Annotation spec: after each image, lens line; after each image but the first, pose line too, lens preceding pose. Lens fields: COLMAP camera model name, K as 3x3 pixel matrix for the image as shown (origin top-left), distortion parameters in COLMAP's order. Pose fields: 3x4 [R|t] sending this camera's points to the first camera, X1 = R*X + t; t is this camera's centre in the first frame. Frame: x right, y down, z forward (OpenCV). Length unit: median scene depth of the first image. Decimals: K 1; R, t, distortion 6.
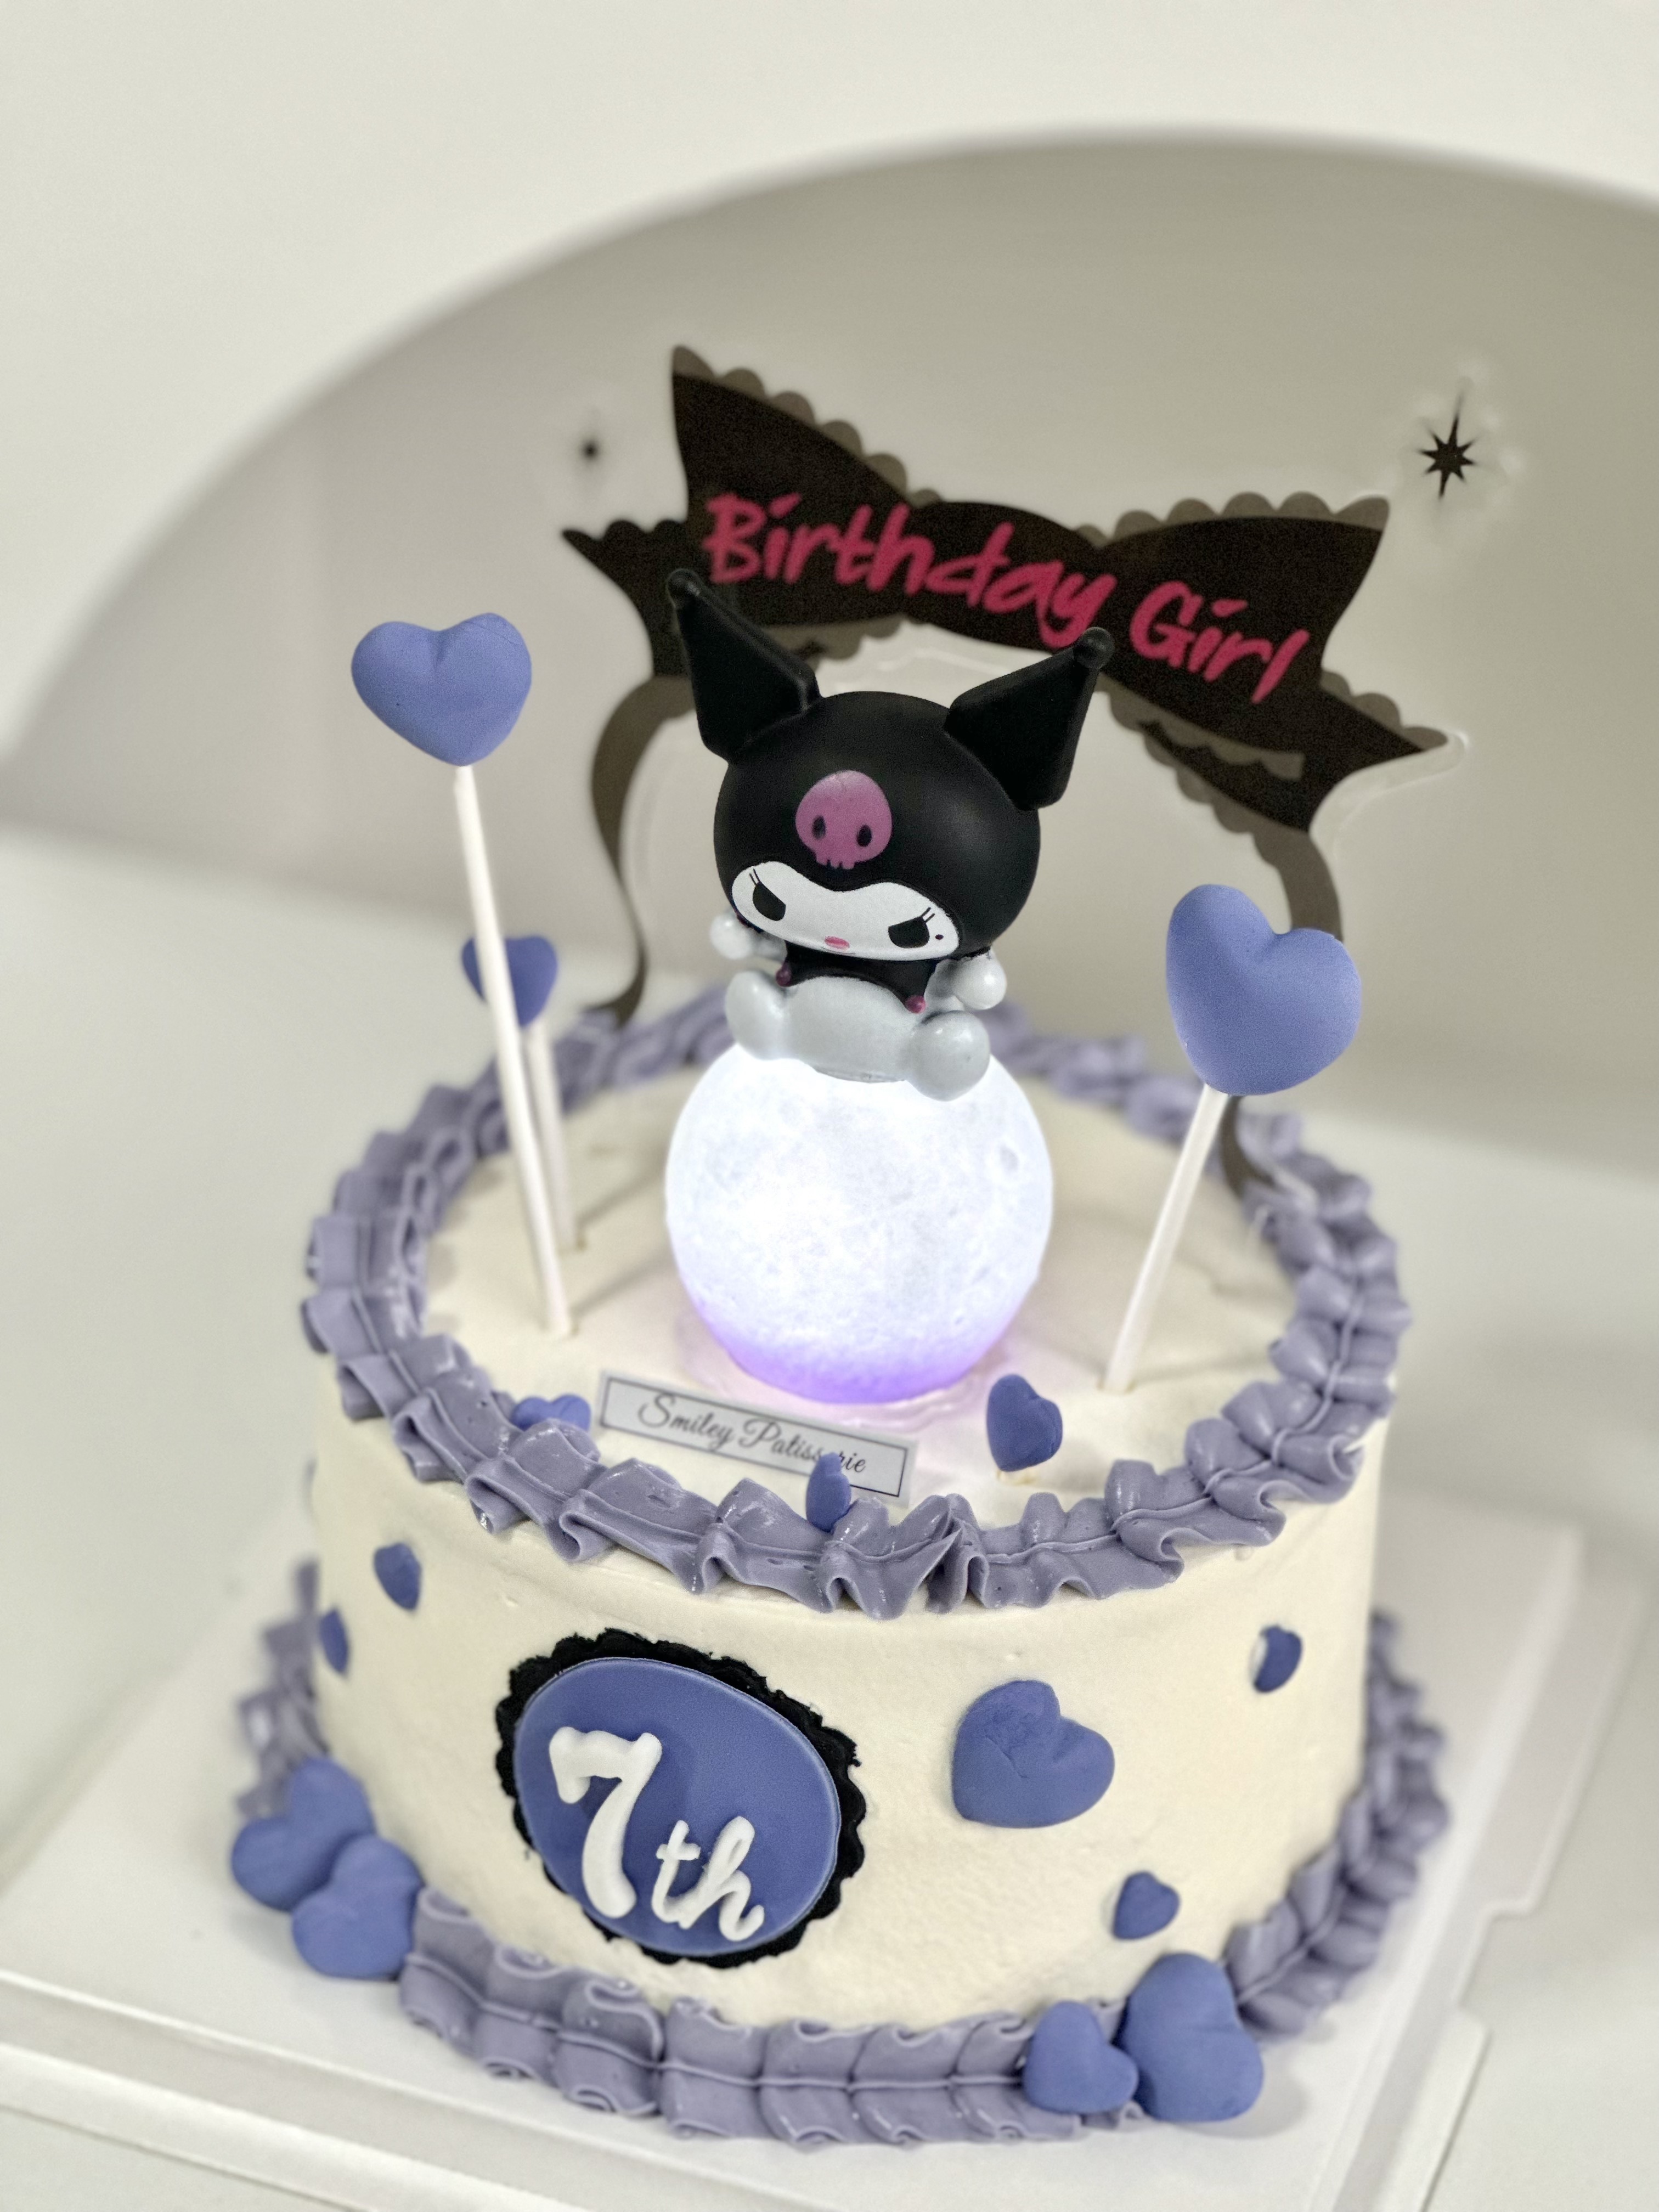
lens RADIAL K [[5037.3, 0, 840.7], [0, 5037.3, 1100.2], [0, 0, 1]] dist [0.140523, 0.000000]
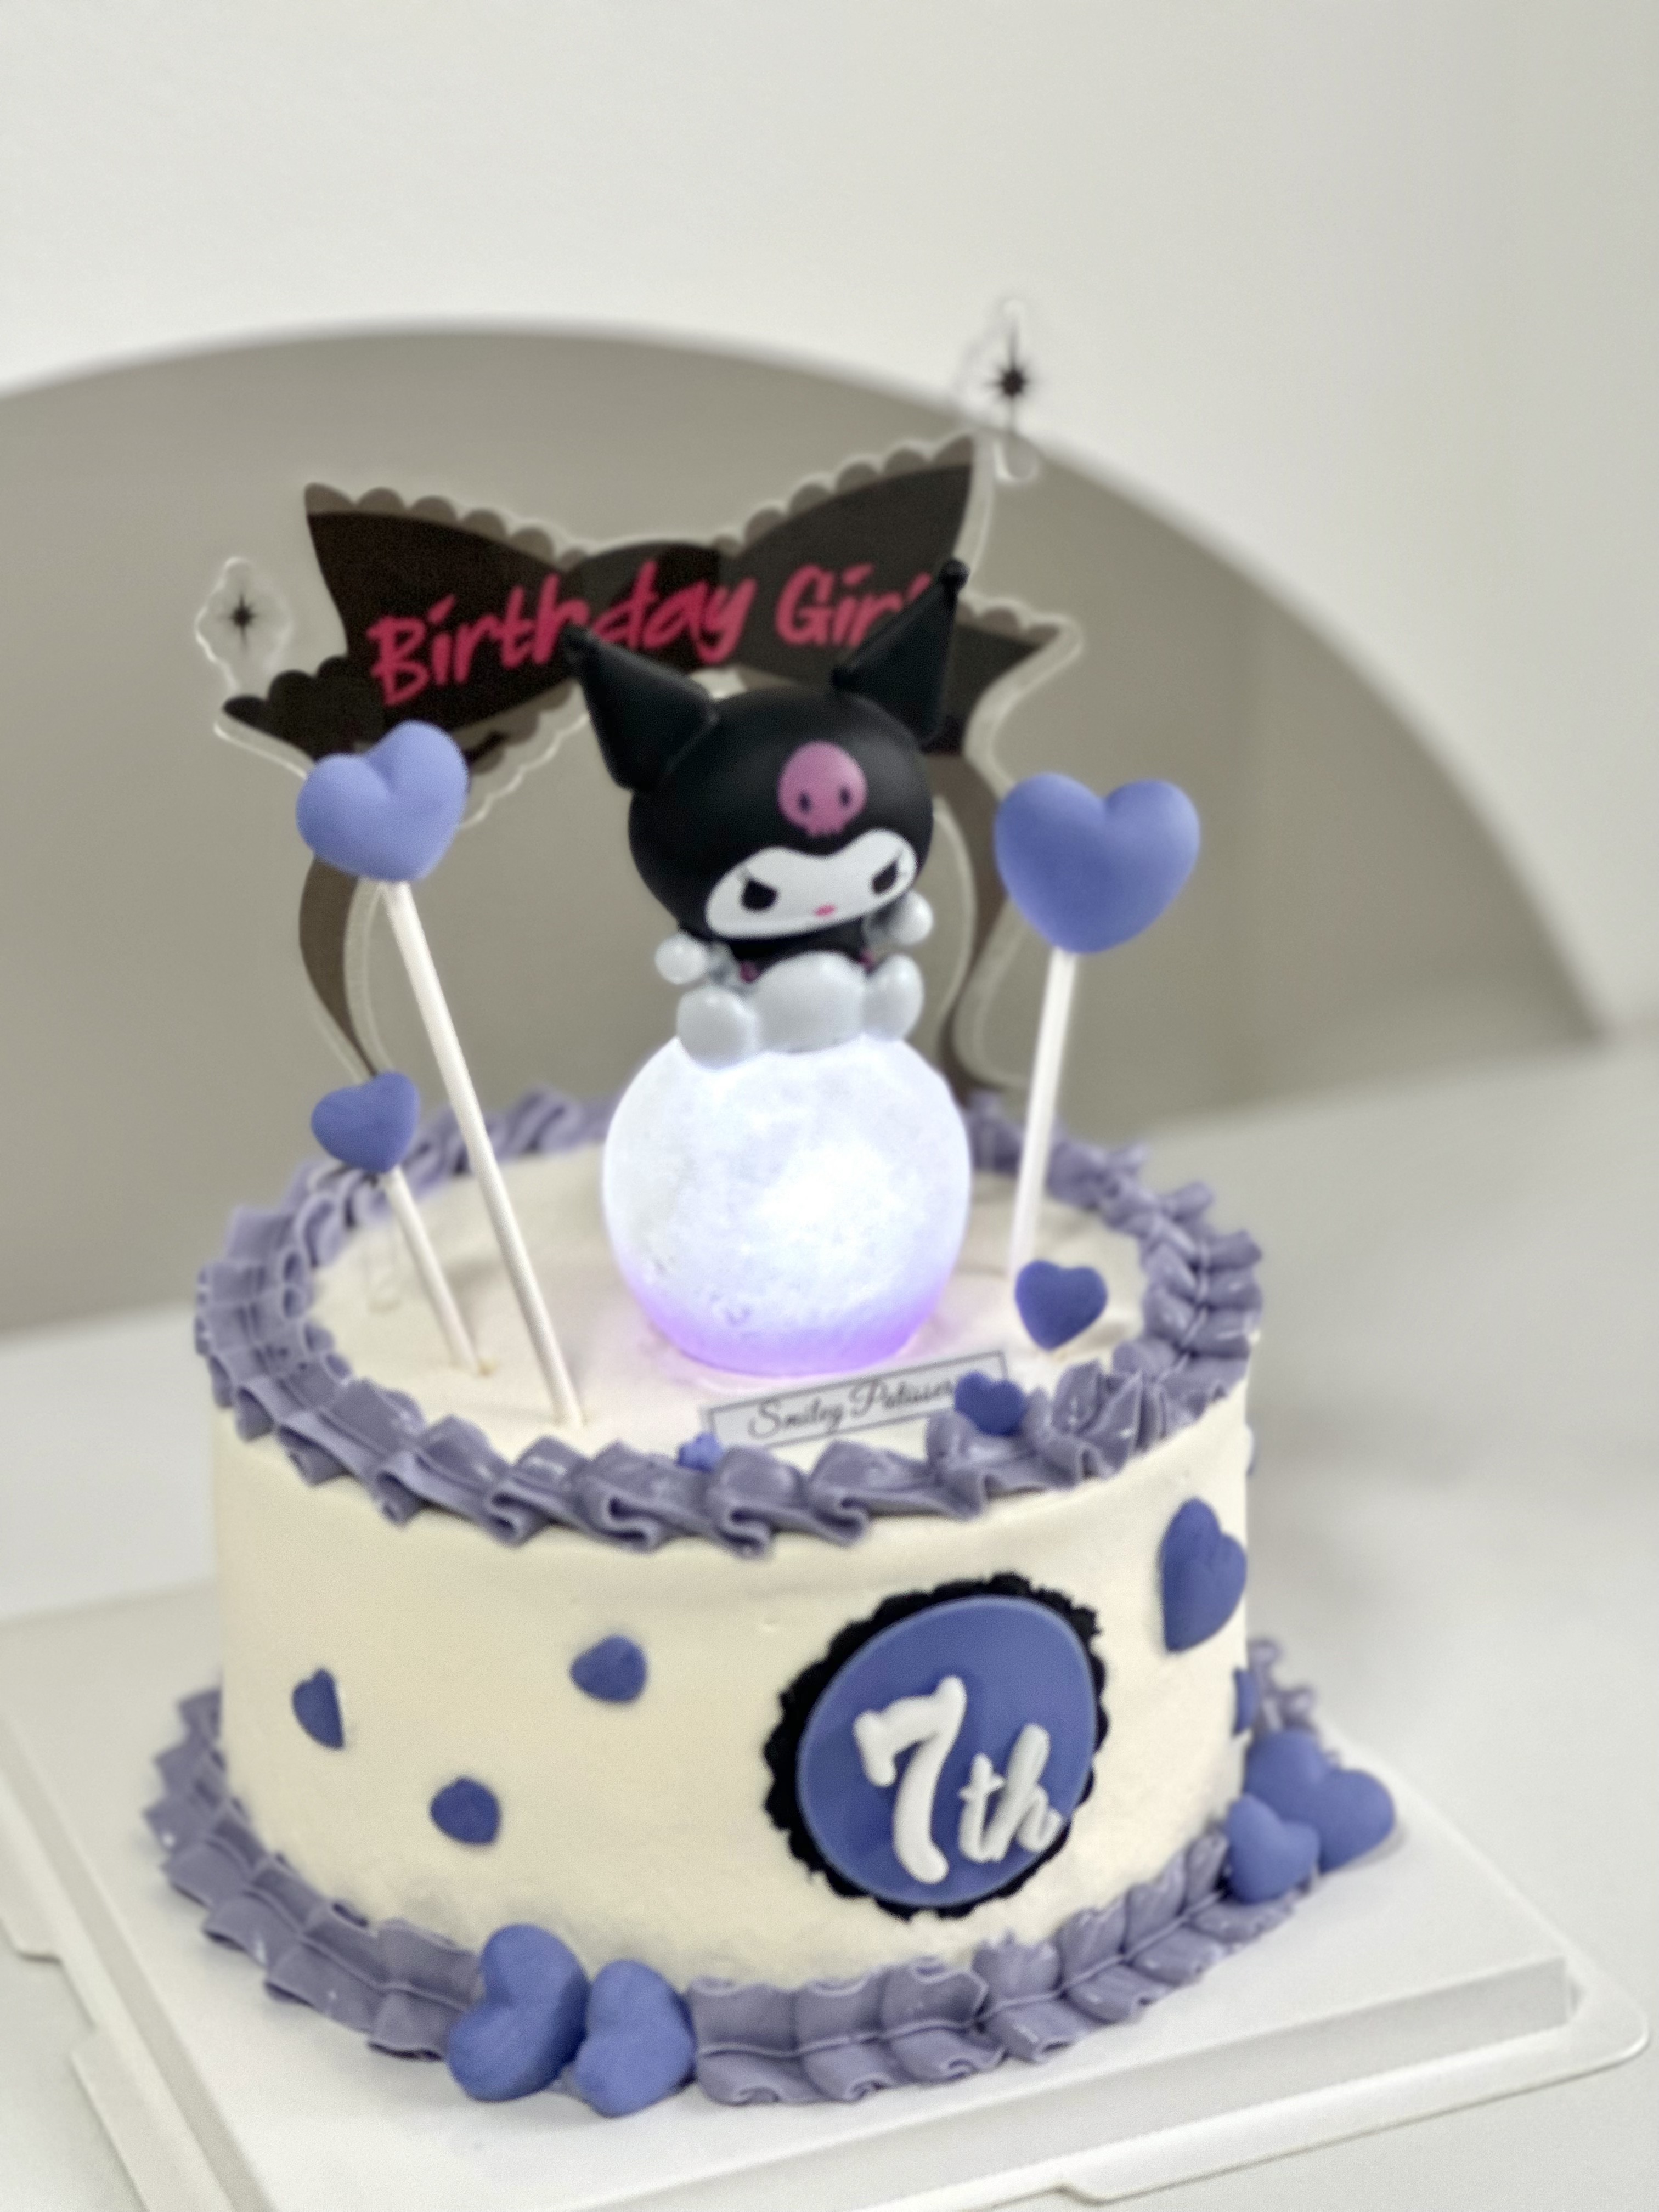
lens RADIAL K [[5037.3, 0, 828.1], [0, 5037.3, 1110.8], [0, 0, 1]] dist [0.140523, 0.000000]
pose [[0.732437, -0.302310, 0.610036, -0.637195], [0.378664, 0.925526, 0.004014, 0.003660], [-0.565818, 0.228059, 0.792363, 0.159729]]
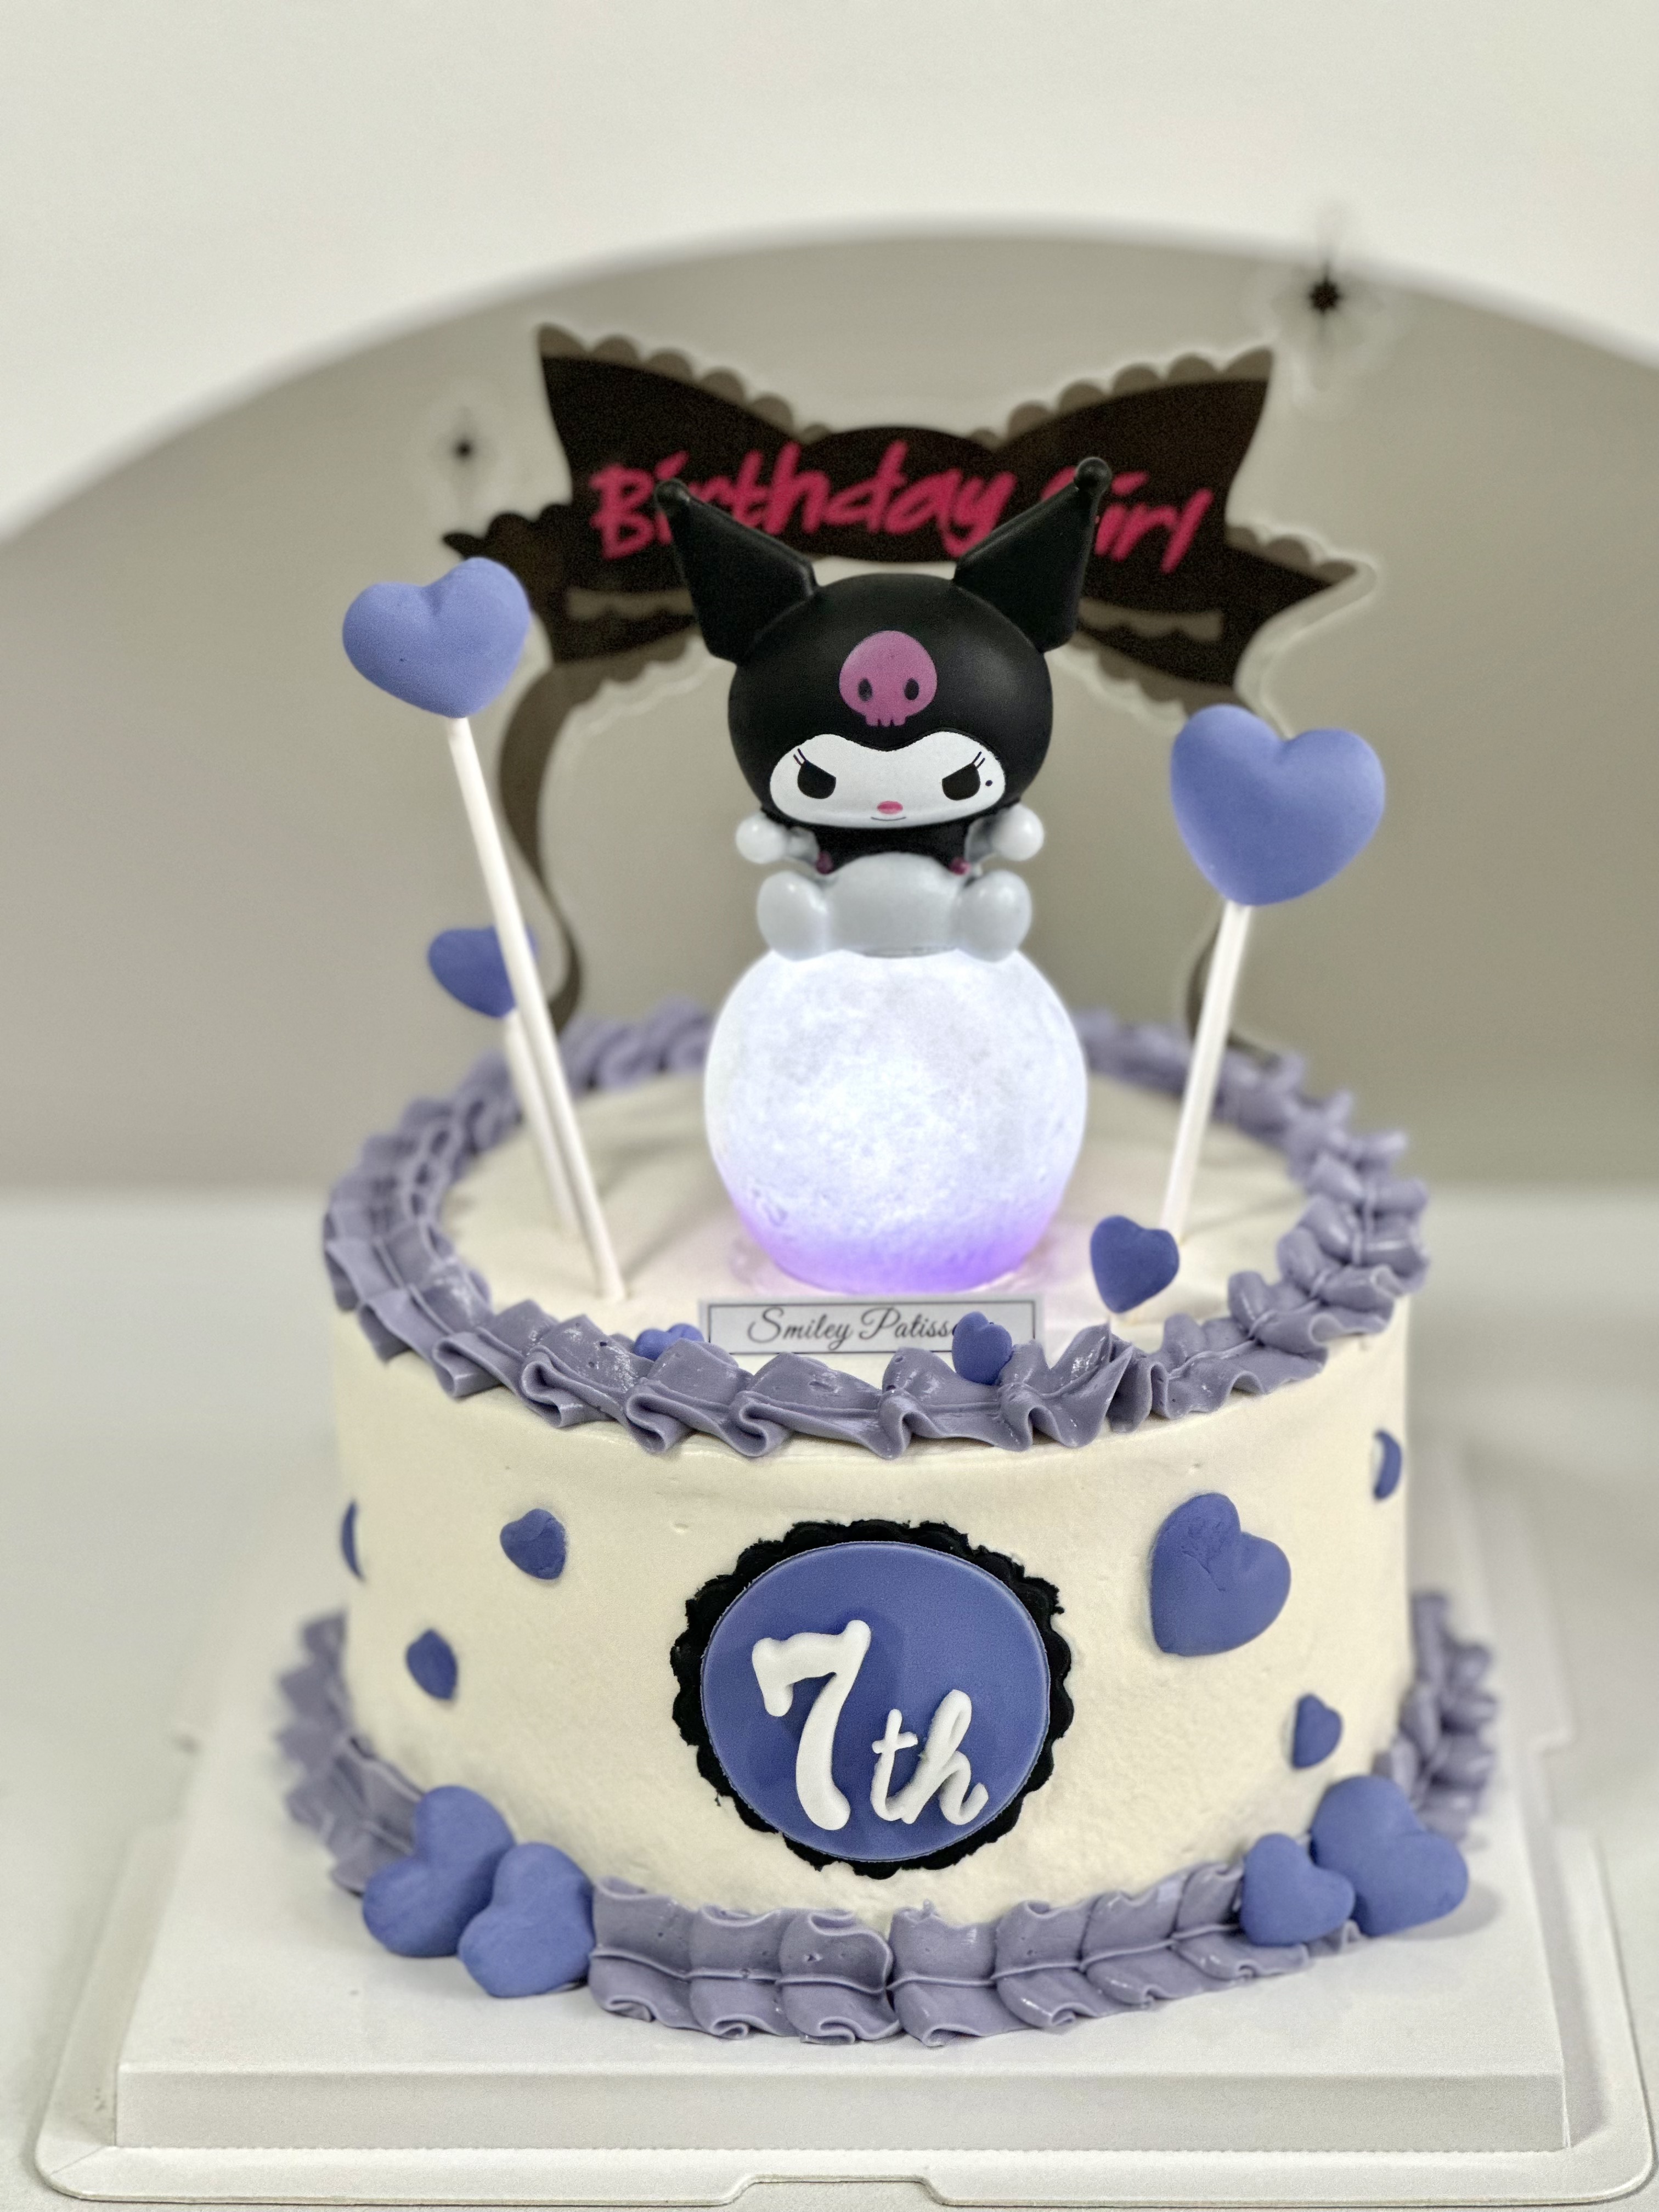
lens RADIAL K [[5037.3, 0, 817.2], [0, 5037.3, 1111.1], [0, 0, 1]] dist [0.140523, 0.000000]
pose [[0.951884, -0.163080, 0.259465, -0.277599], [0.200063, 0.972030, -0.123017, 0.144655], [-0.232146, 0.169008, 0.957886, 0.038233]]
